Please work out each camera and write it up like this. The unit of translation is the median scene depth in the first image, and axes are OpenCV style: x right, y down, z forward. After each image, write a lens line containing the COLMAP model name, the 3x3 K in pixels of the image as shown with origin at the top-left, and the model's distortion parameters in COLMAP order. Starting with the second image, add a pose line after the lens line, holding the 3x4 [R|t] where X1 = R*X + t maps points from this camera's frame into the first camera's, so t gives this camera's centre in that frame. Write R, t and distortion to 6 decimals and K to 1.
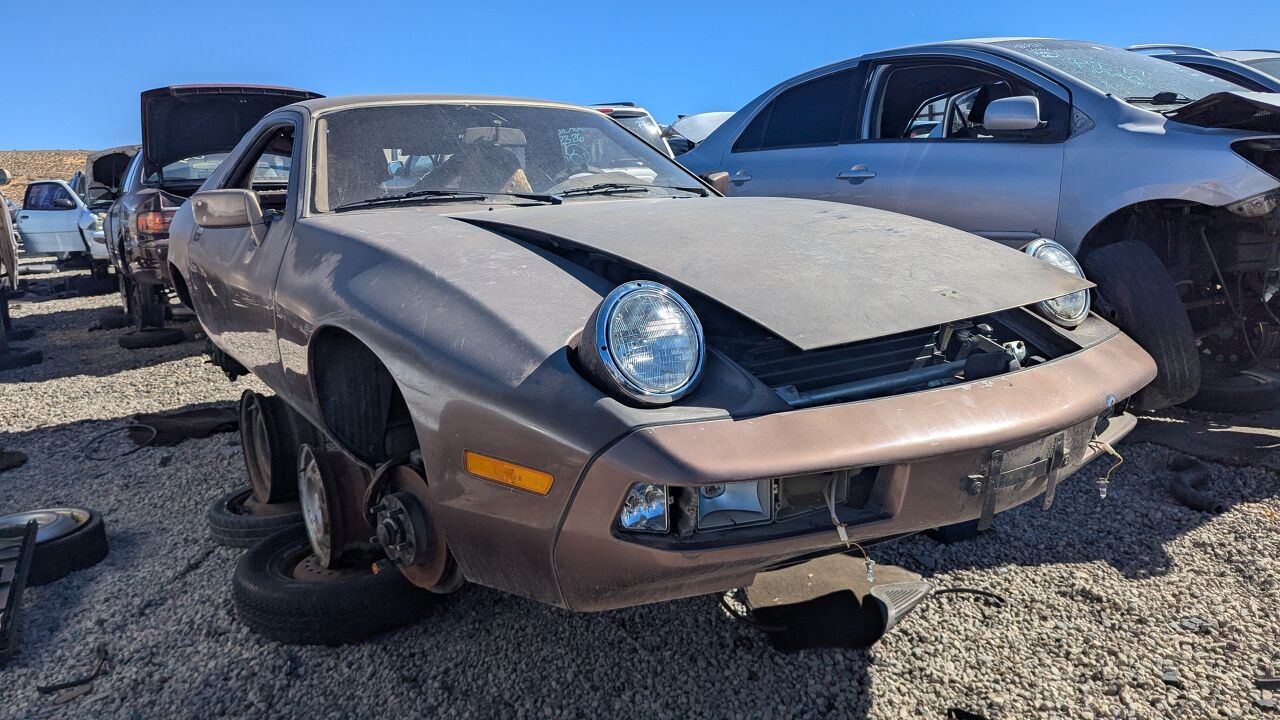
lens RADIAL K [[890.5, 0, 624.5], [0, 890.5, 350.9], [0, 0, 1]] dist [0.062273, -0.058155]
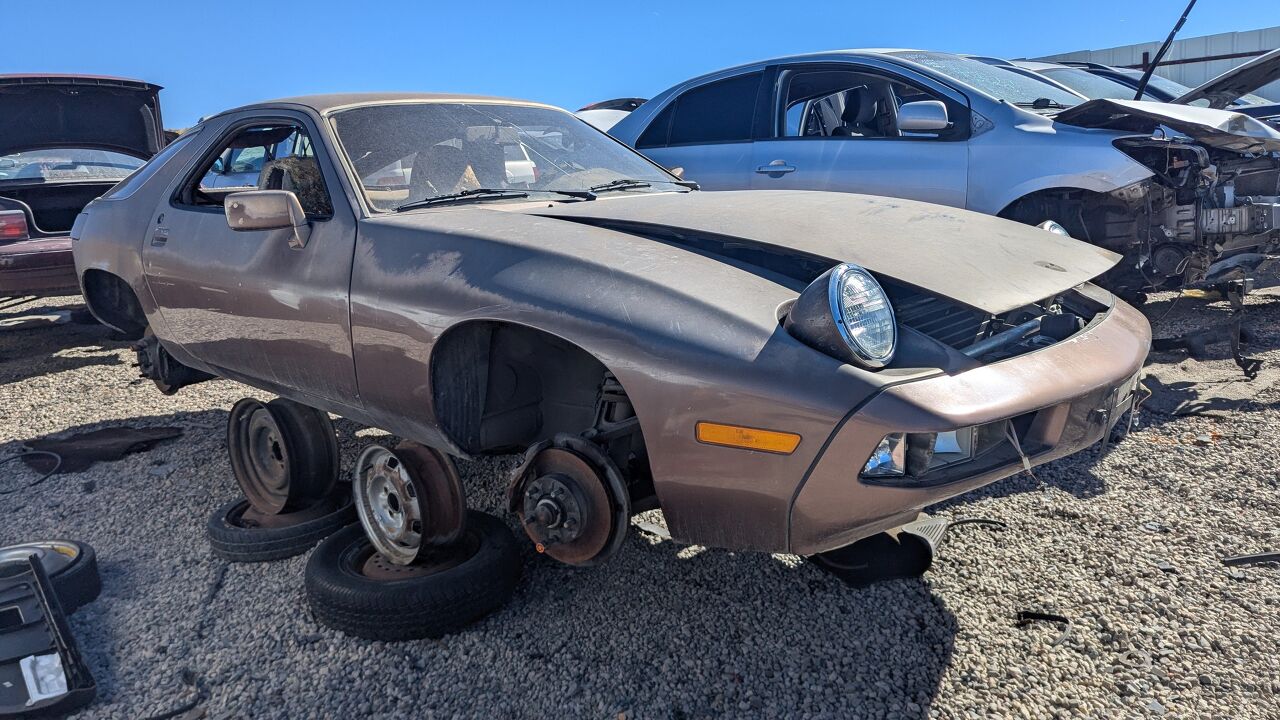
lens RADIAL K [[891.4, 0, 614.5], [0, 891.4, 341.3], [0, 0, 1]] dist [0.062130, -0.055800]
pose [[0.969529, -0.054634, 0.238806, -0.321089], [0.055480, 0.998455, 0.003181, 0.001183], [-0.238611, 0.010165, 0.971062, -0.034224]]
